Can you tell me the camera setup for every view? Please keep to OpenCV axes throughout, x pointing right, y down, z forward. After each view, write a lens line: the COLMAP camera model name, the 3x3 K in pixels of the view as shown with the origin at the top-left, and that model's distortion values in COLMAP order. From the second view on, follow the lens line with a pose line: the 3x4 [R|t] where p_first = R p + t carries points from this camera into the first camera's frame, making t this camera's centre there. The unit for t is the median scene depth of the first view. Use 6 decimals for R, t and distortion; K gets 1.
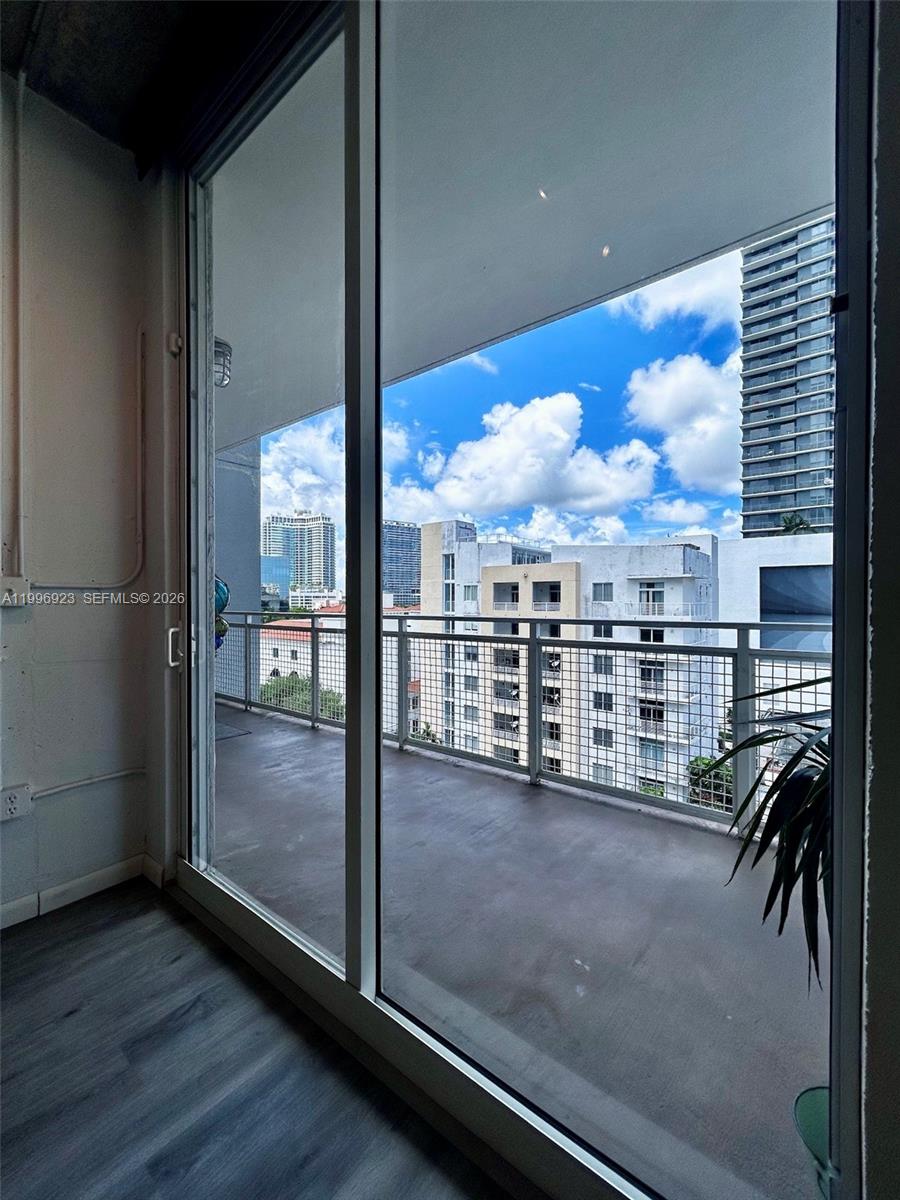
lens RADIAL K [[486.9, 0, 449.7], [0, 486.9, 604.0], [0, 0, 1]] dist [0.000592, 0.000193]
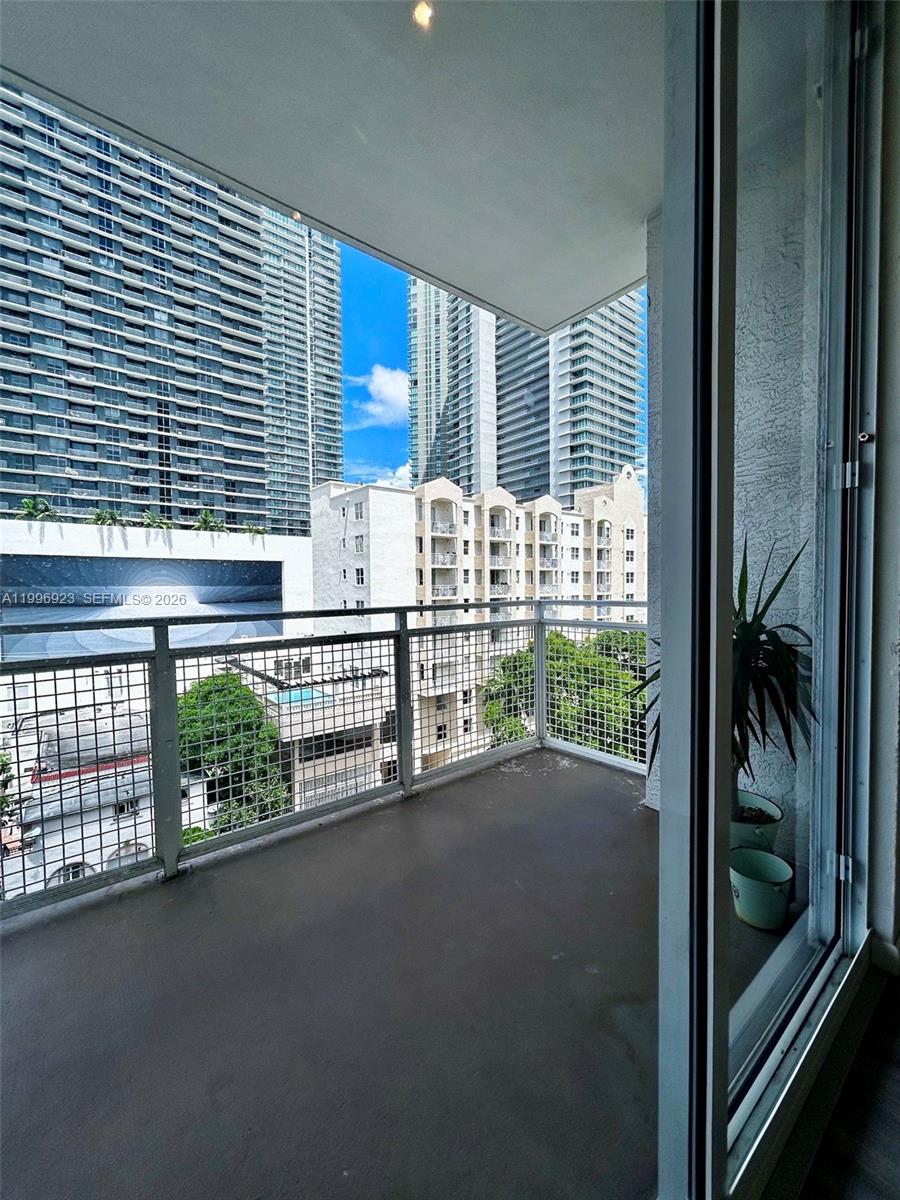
lens RADIAL K [[486.9, 0, 448.6], [0, 486.9, 606.1], [0, 0, 1]] dist [0.000592, 0.000193]
pose [[0.208176, -0.021882, 0.977847, -0.428366], [0.004465, 0.999761, 0.021422, 0.013660], [-0.978081, -0.000094, 0.208224, 0.636799]]
